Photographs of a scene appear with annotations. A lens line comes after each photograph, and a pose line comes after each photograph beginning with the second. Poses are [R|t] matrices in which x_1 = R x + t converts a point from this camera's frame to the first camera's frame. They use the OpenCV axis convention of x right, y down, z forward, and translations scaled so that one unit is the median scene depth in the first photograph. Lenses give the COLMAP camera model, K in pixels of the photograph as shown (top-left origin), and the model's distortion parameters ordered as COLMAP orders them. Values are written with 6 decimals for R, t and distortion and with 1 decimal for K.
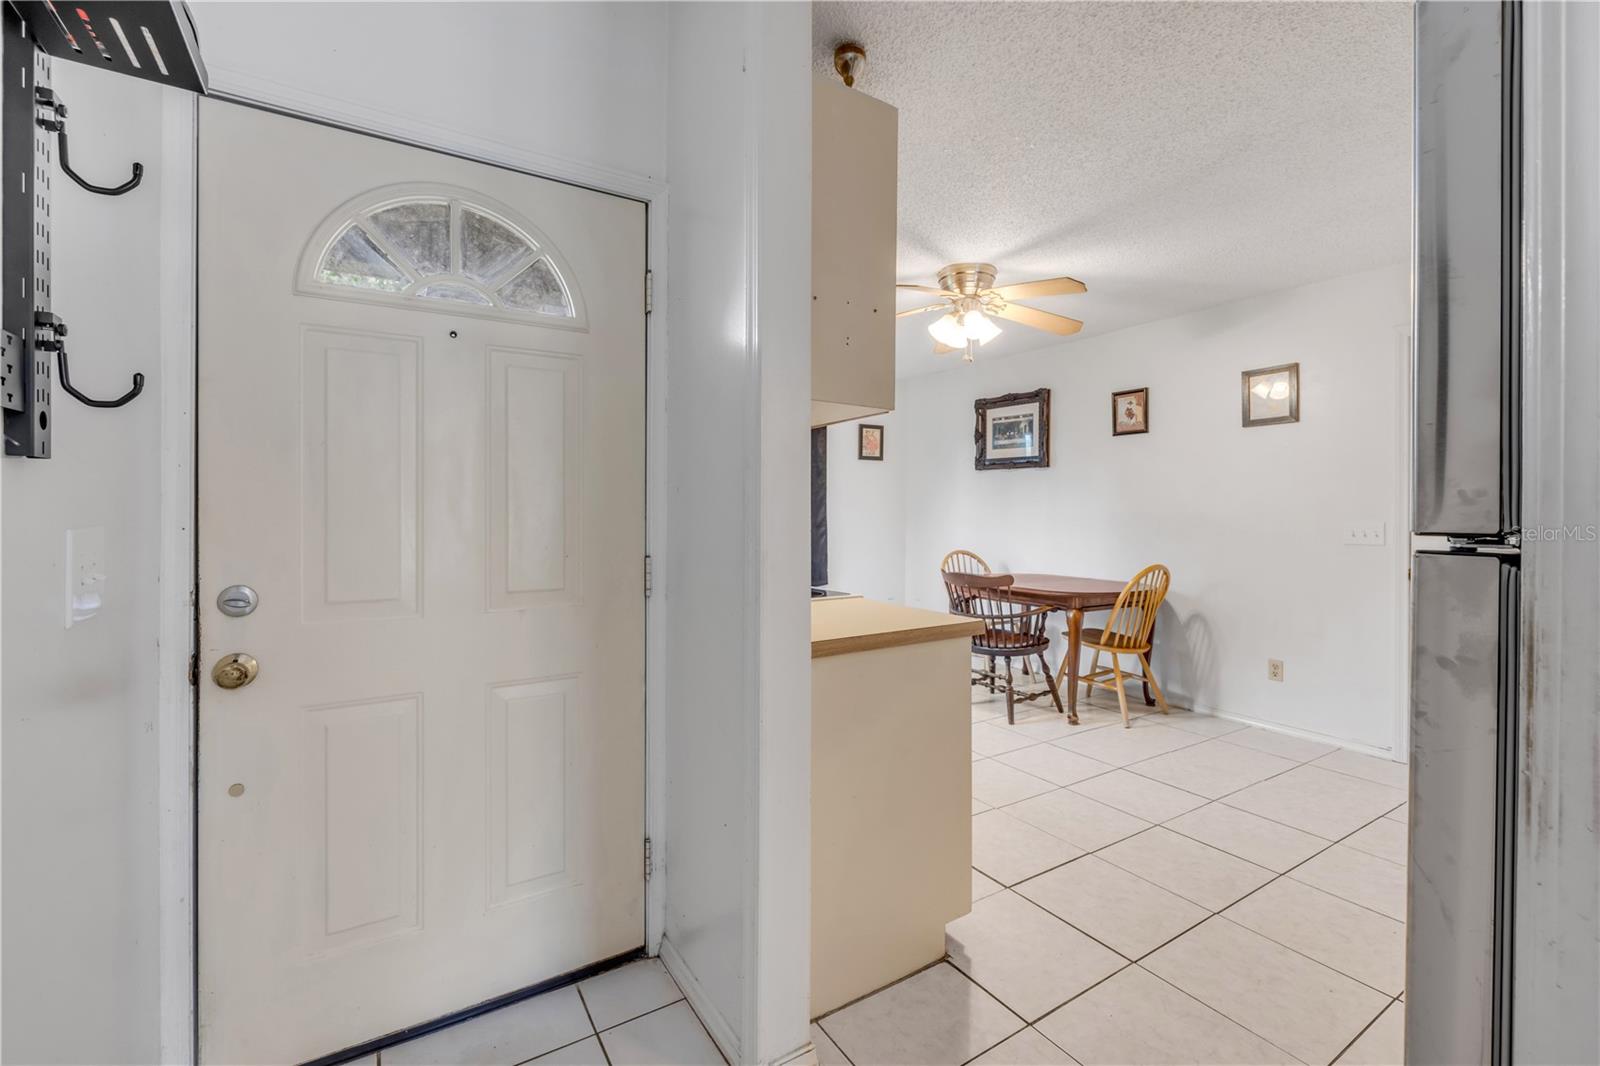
lens RADIAL K [[670.9, 0, 772.9], [0, 670.9, 519.8], [0, 0, 1]] dist [-0.000279, 0.000030]
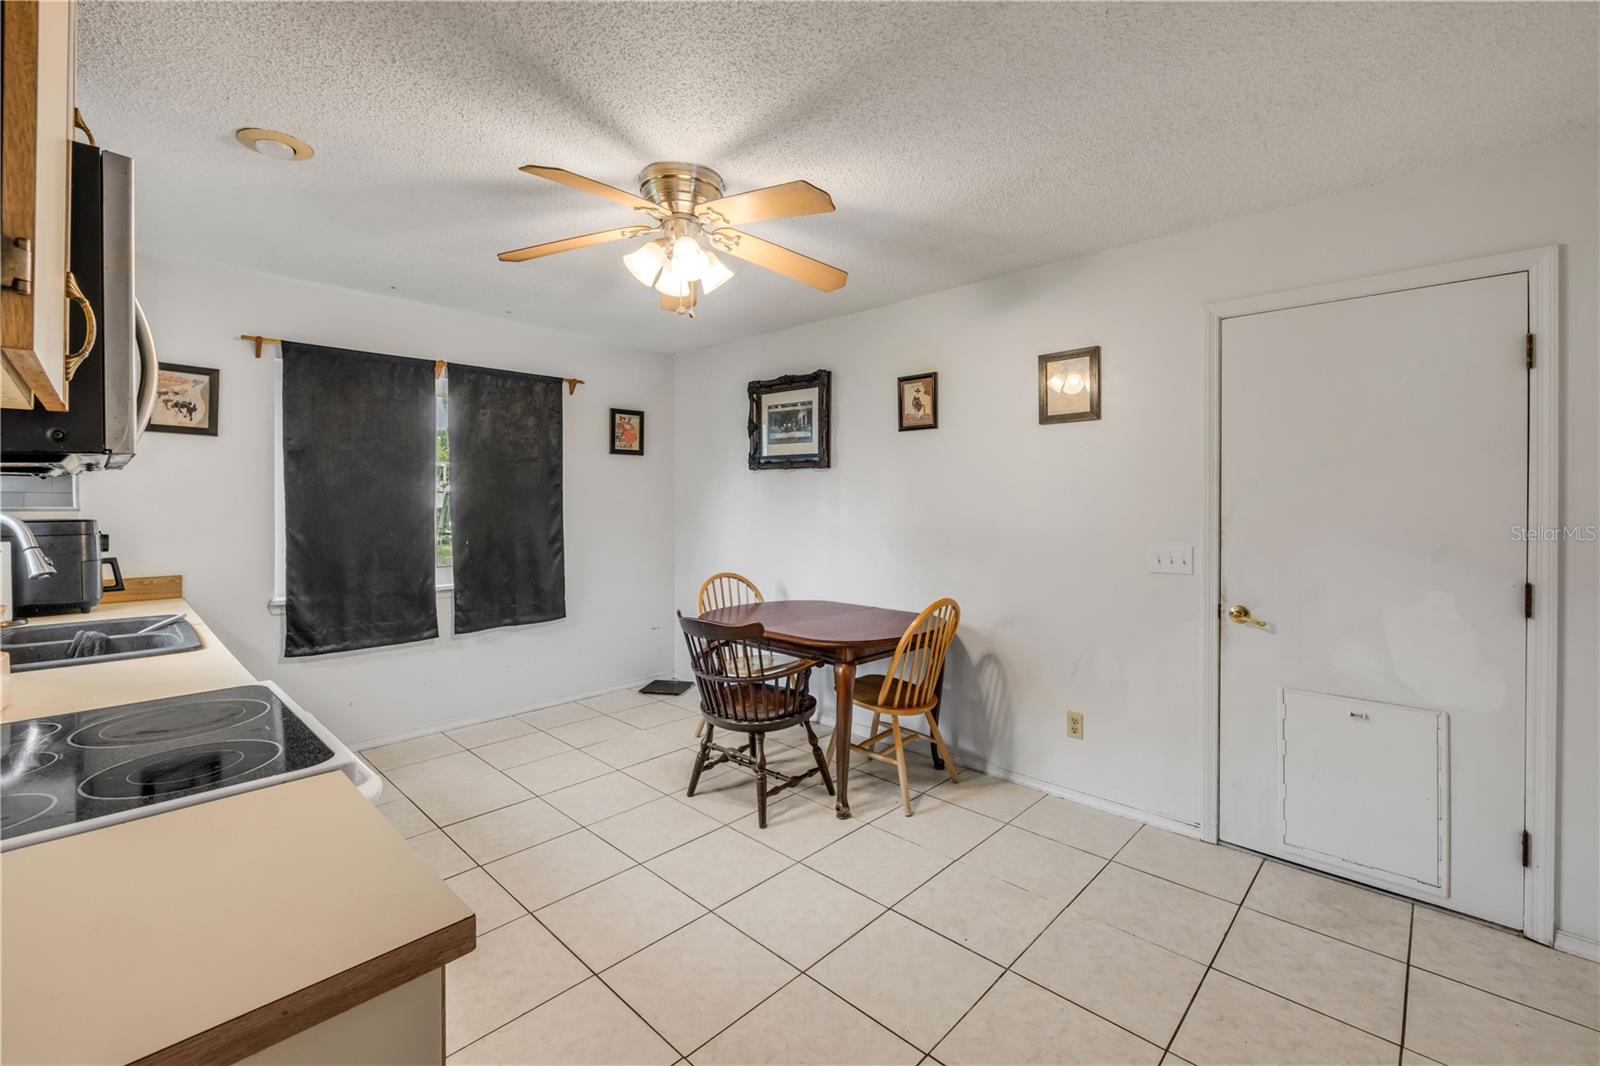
lens RADIAL K [[675.0, 0, 792.9], [0, 675.0, 524.0], [0, 0, 1]] dist [0.000329, -0.000111]
pose [[0.963660, -0.014733, 0.266725, 0.185243], [0.008688, 0.999678, 0.023831, -0.037969], [-0.266990, -0.020647, 0.963478, 0.277811]]
